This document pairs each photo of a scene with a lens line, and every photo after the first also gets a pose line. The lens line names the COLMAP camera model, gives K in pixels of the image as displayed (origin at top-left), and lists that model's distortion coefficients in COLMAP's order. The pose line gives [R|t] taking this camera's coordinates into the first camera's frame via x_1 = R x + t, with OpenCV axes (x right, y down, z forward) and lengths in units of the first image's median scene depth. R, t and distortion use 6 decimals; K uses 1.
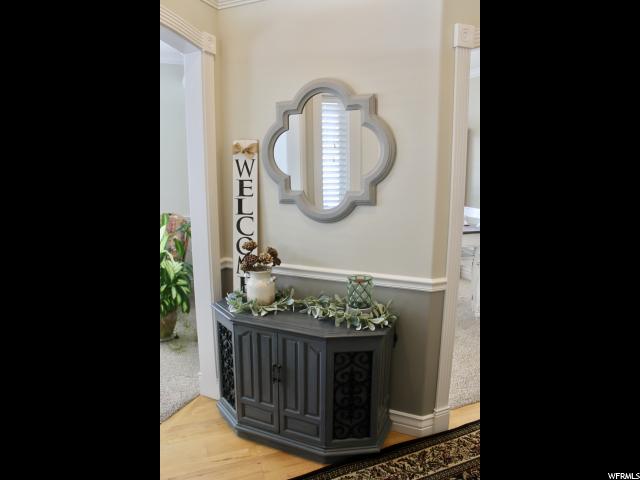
lens RADIAL K [[413.7, 0, 320.0], [0, 413.7, 240.0], [0, 0, 1]] dist [-0.095316, 0.000324]
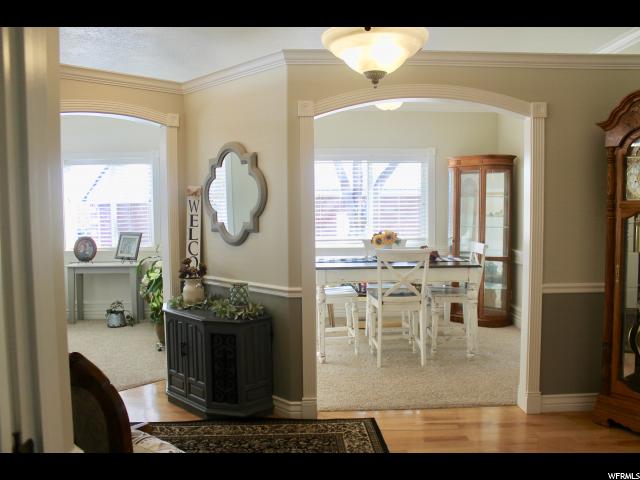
lens RADIAL K [[544.7, 0, 322.9], [0, 544.7, 237.6], [0, 0, 1]] dist [-0.159948, 0.149594]
pose [[0.940497, 0.011960, -0.339593, 0.945852], [-0.053442, 0.992149, -0.113065, 0.124948], [0.335574, 0.124486, 0.933752, -0.596996]]
